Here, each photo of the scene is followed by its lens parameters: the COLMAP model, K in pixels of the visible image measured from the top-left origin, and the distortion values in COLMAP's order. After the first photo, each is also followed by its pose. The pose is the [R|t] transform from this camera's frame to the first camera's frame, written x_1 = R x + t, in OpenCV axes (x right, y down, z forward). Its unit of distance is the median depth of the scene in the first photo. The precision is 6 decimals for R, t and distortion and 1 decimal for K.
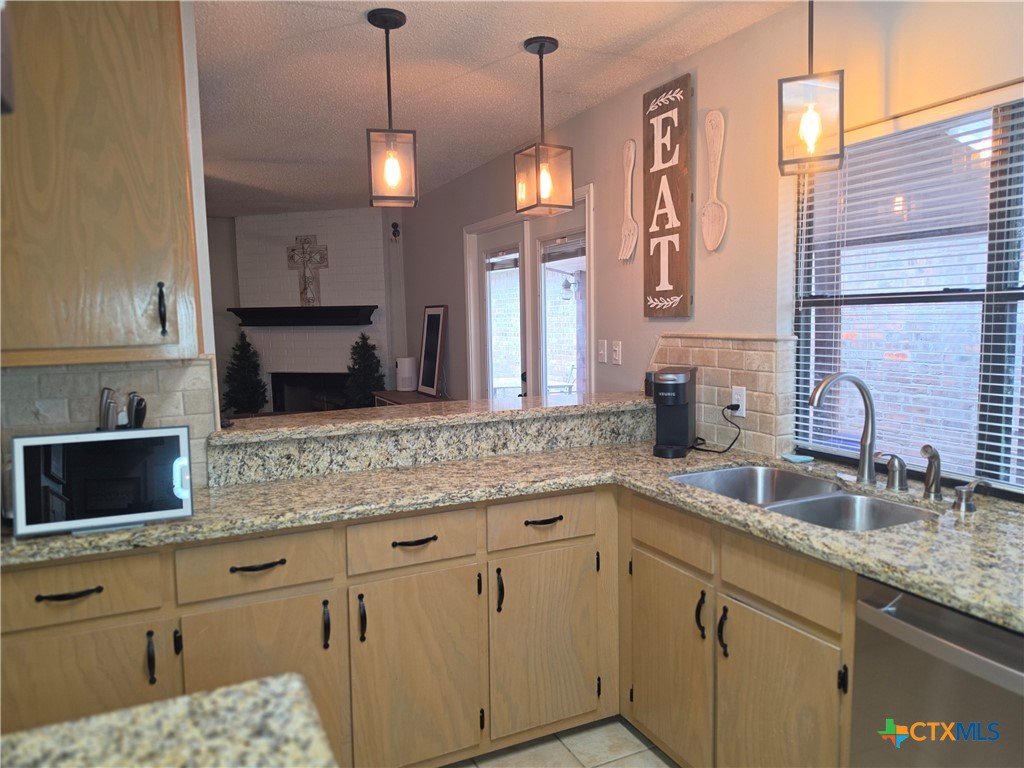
lens RADIAL K [[698.7, 0, 511.7], [0, 698.7, 386.1], [0, 0, 1]] dist [0.038370, -0.010123]
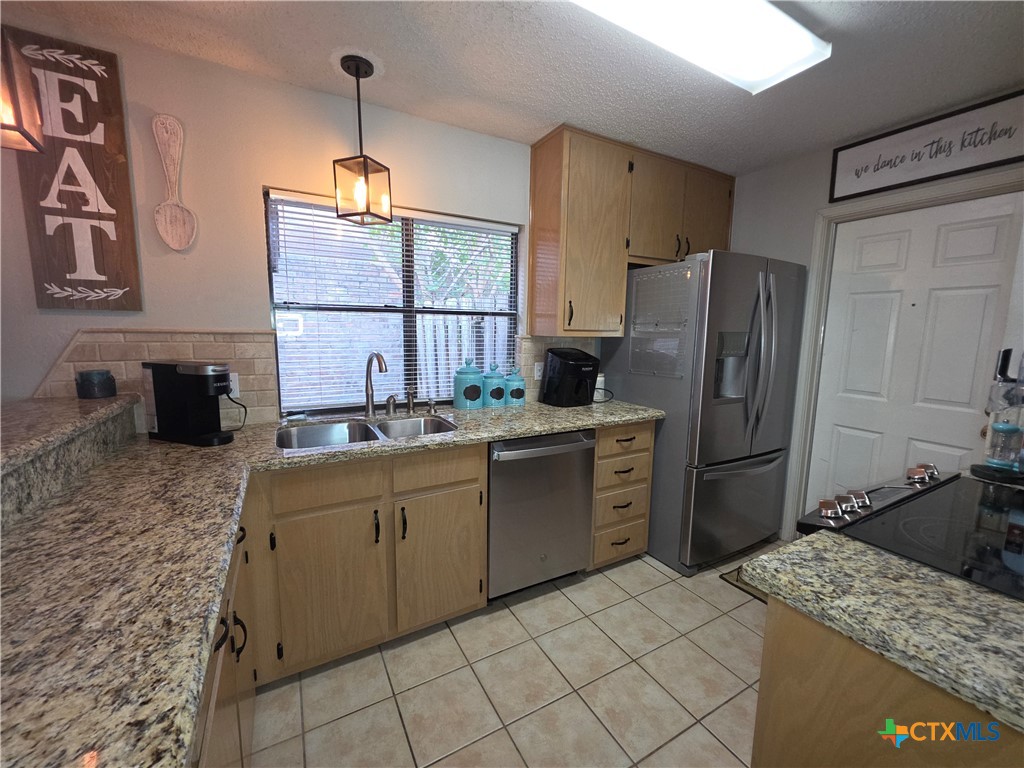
lens RADIAL K [[412.7, 0, 510.5], [0, 412.7, 375.4], [0, 0, 1]] dist [0.002625, 0.000198]
pose [[-0.059134, -0.093601, 0.993852, -0.366827], [0.086659, 0.991354, 0.098522, -0.021779], [-0.994481, 0.091952, -0.050512, 0.521330]]
